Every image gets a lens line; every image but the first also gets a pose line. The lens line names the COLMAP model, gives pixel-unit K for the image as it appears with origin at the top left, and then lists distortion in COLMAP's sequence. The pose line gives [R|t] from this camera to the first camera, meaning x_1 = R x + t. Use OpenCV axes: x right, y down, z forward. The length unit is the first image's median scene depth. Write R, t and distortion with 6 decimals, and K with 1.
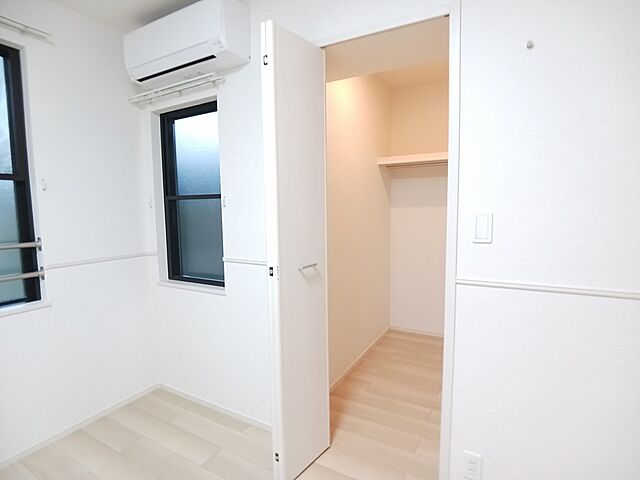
lens RADIAL K [[340.7, 0, 320.0], [0, 340.7, 240.0], [0, 0, 1]] dist [-0.028499, 0.000084]
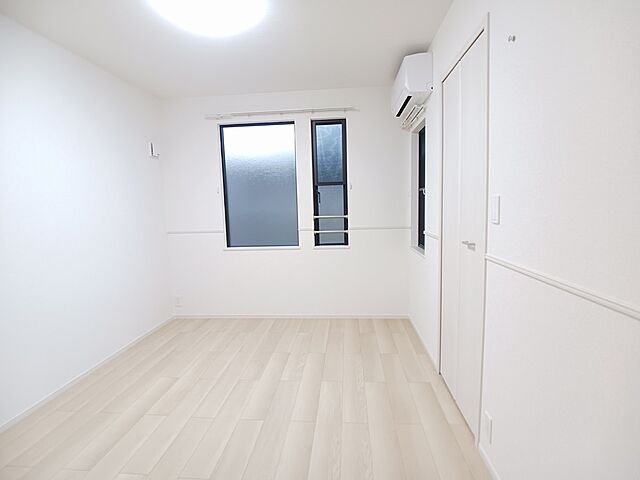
lens RADIAL K [[340.7, 0, 320.0], [0, 340.7, 240.0], [0, 0, 1]] dist [-0.028499, 0.000084]
pose [[0.416911, 0.103883, -0.902992, 0.880734], [-0.066640, 0.994267, 0.083615, -0.005712], [0.906501, 0.025316, 0.421443, 0.012474]]
